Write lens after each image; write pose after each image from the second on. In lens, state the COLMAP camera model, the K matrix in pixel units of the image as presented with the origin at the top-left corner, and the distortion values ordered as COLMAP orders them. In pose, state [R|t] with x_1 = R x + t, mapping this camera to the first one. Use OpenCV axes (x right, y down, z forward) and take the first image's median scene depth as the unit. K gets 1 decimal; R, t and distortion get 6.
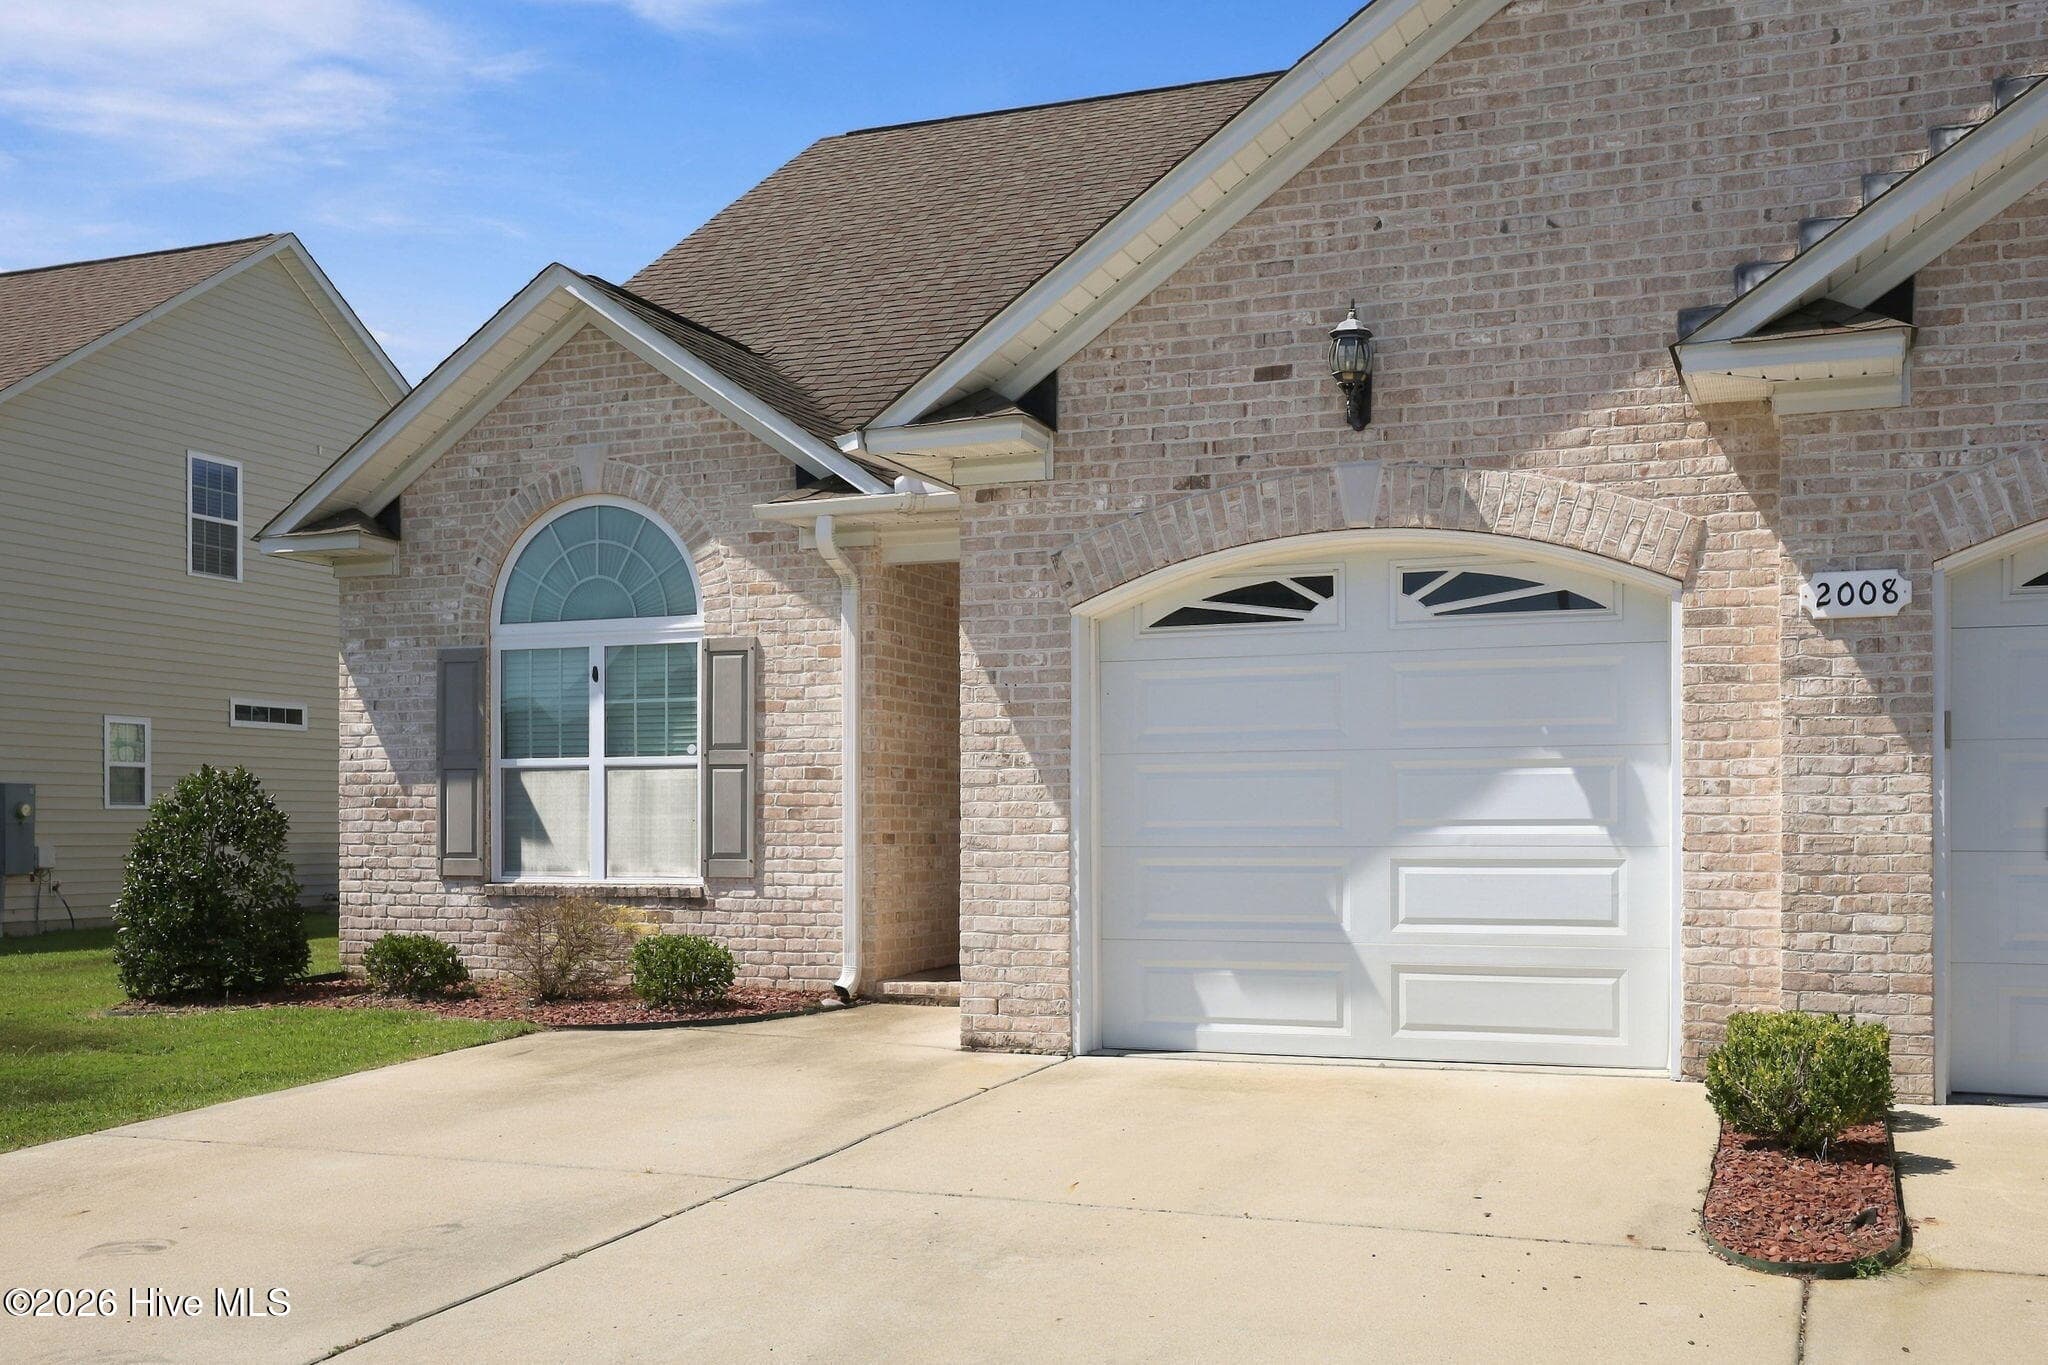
lens RADIAL K [[1878.0, 0, 1081.5], [0, 1878.0, 791.8], [0, 0, 1]] dist [-0.007875, 0.000000]
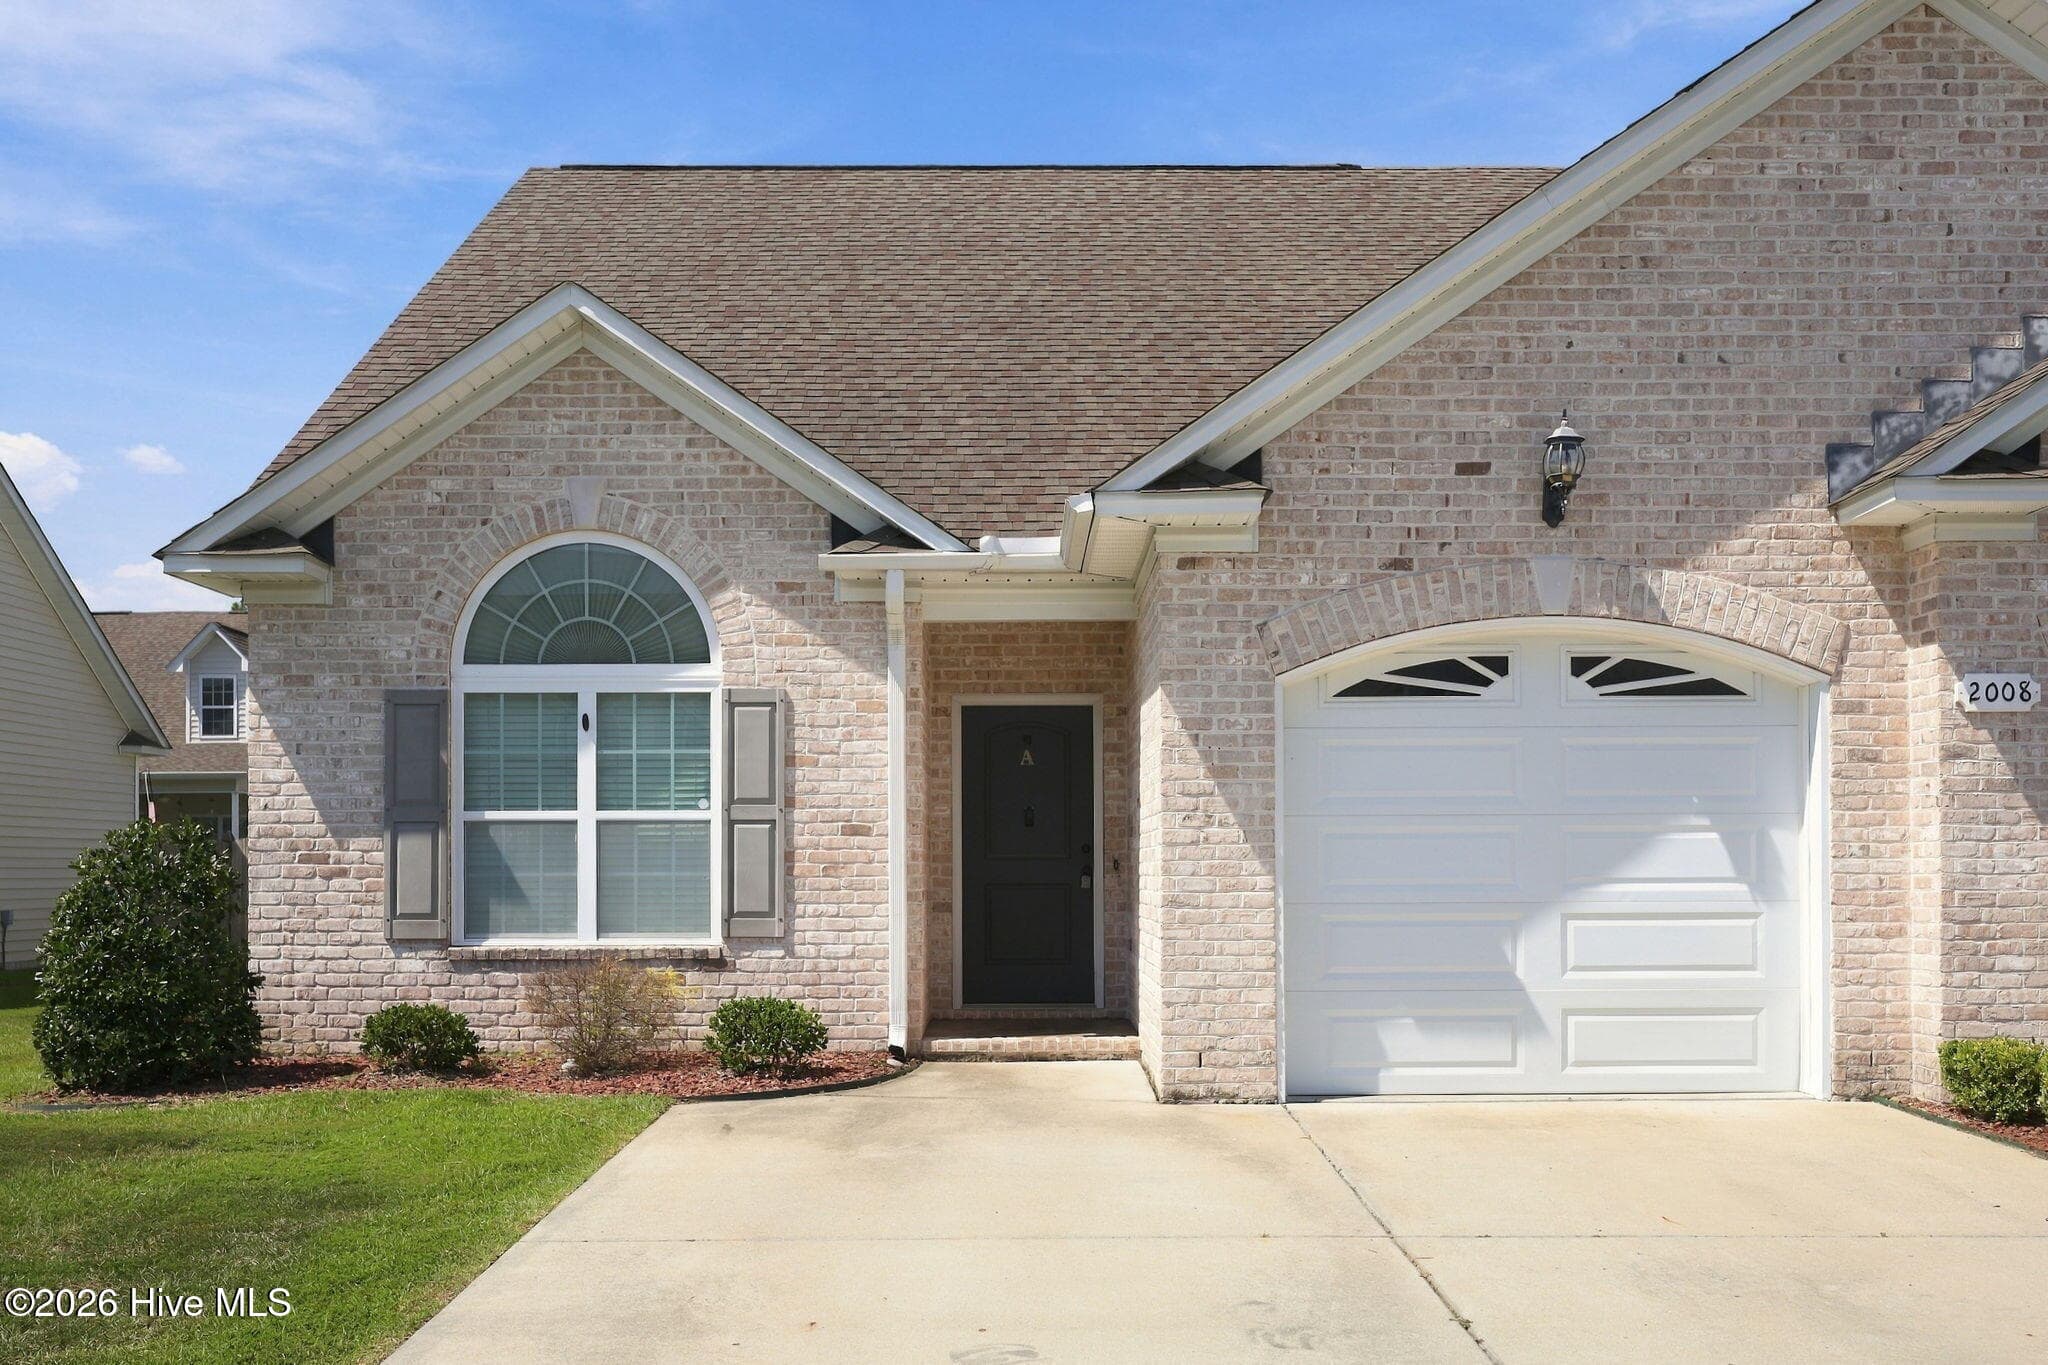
lens RADIAL K [[1799.2, 0, 1024.7], [0, 1799.2, 837.6], [0, 0, 1]] dist [-0.022429, 0.032180]
pose [[0.937591, 0.006742, 0.347675, -0.482637], [-0.005203, 0.999972, -0.005361, -0.001661], [-0.347702, 0.003218, 0.937600, 0.108450]]
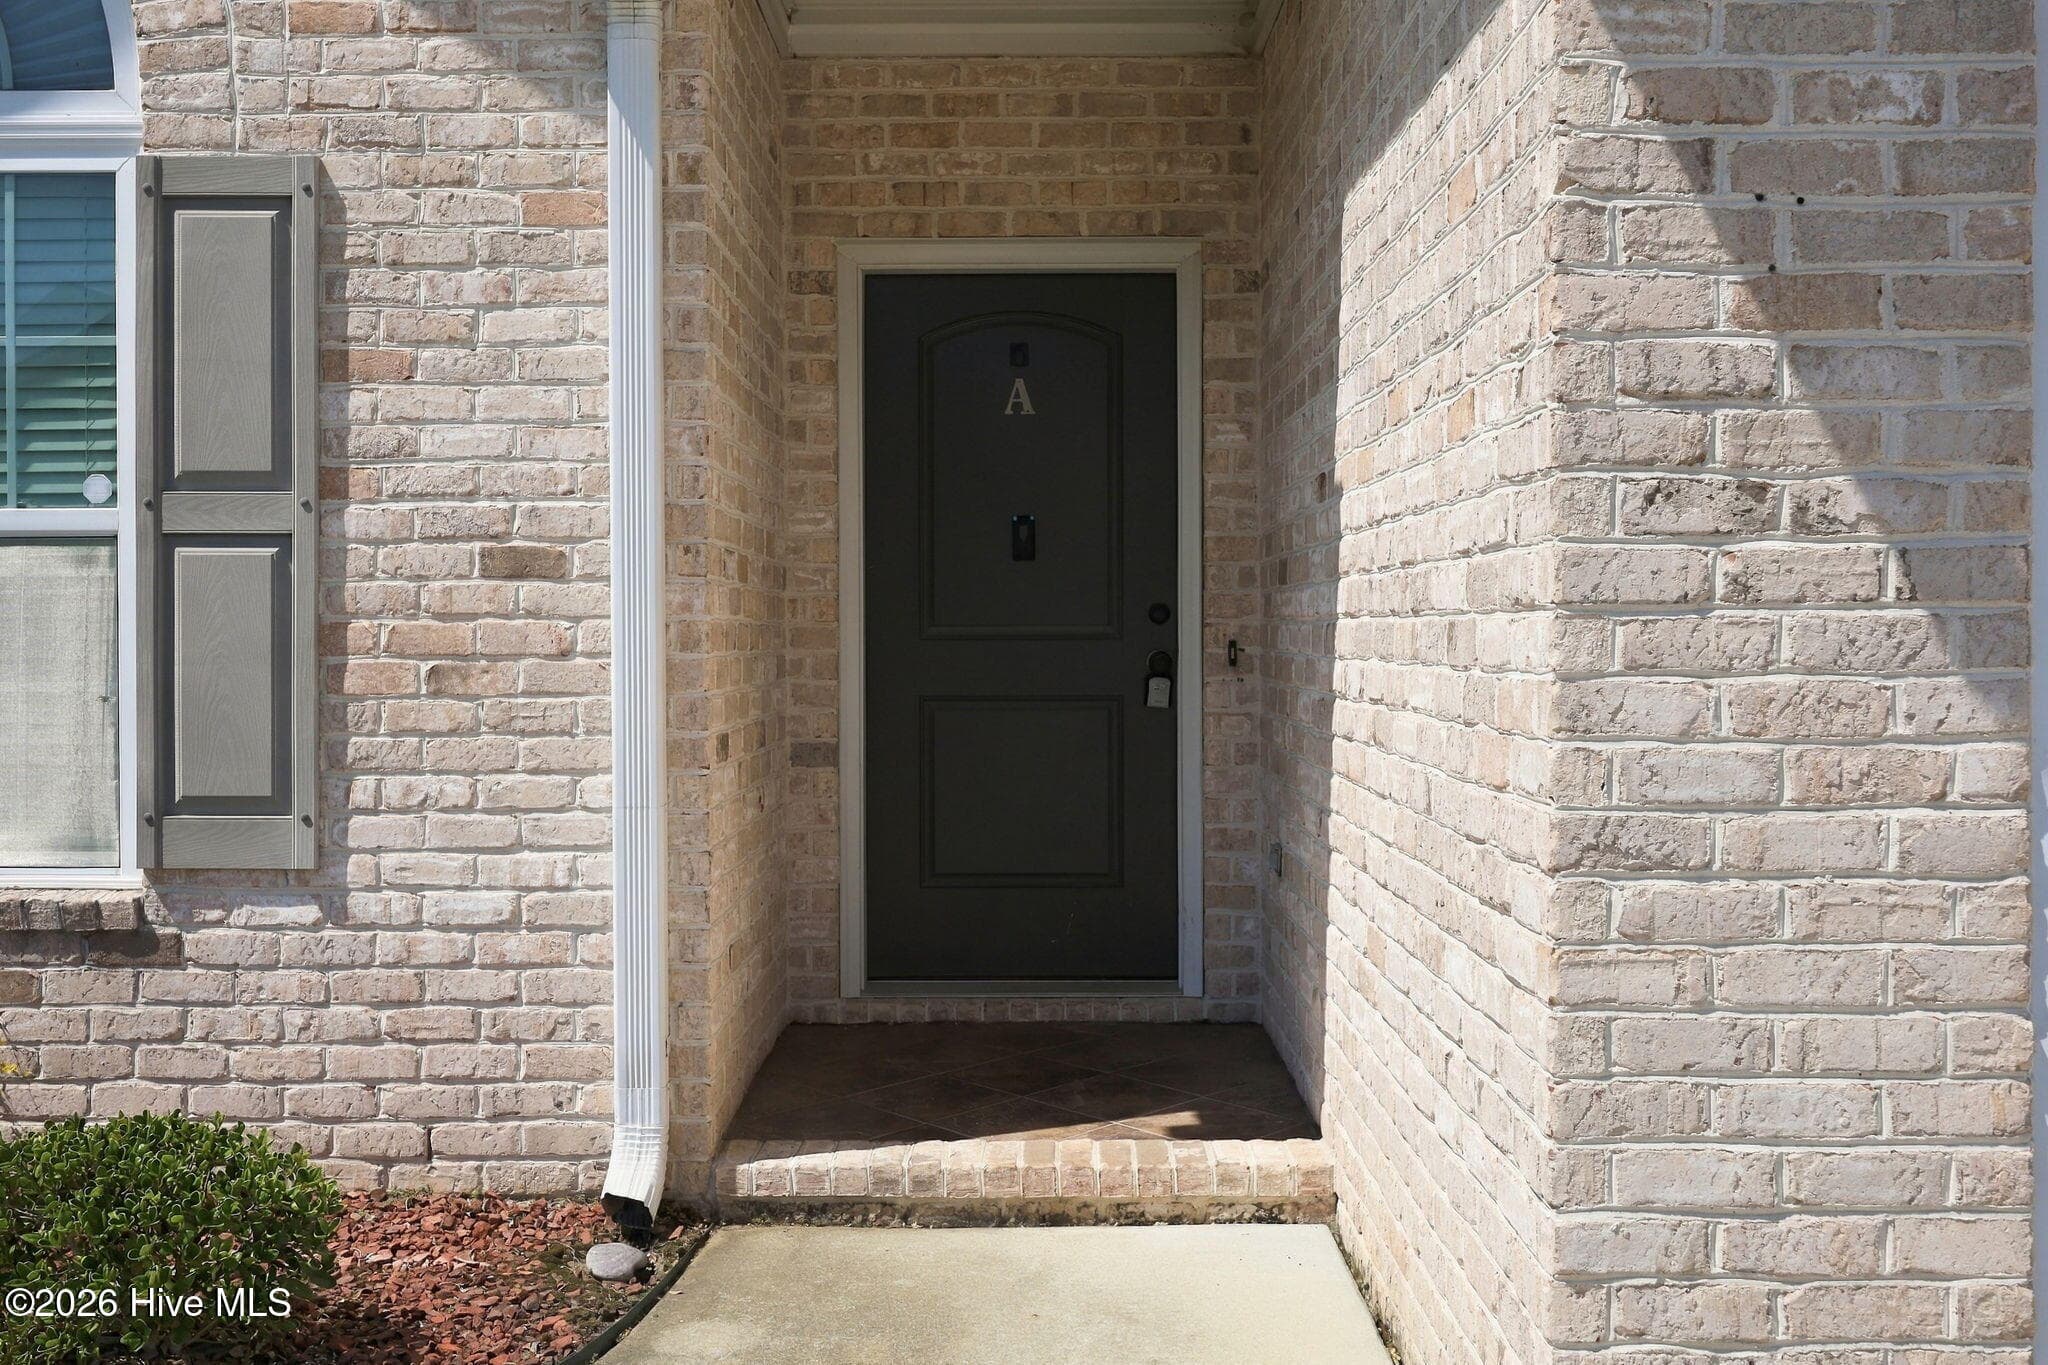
lens RADIAL K [[1878.0, 0, 1027.7], [0, 1878.0, 643.1], [0, 0, 1]] dist [-0.007875, 0.000000]
pose [[0.940086, -0.002194, 0.340930, -0.214008], [-0.005537, 0.999749, 0.021704, -0.004061], [-0.340892, -0.022291, 0.939838, 0.808242]]
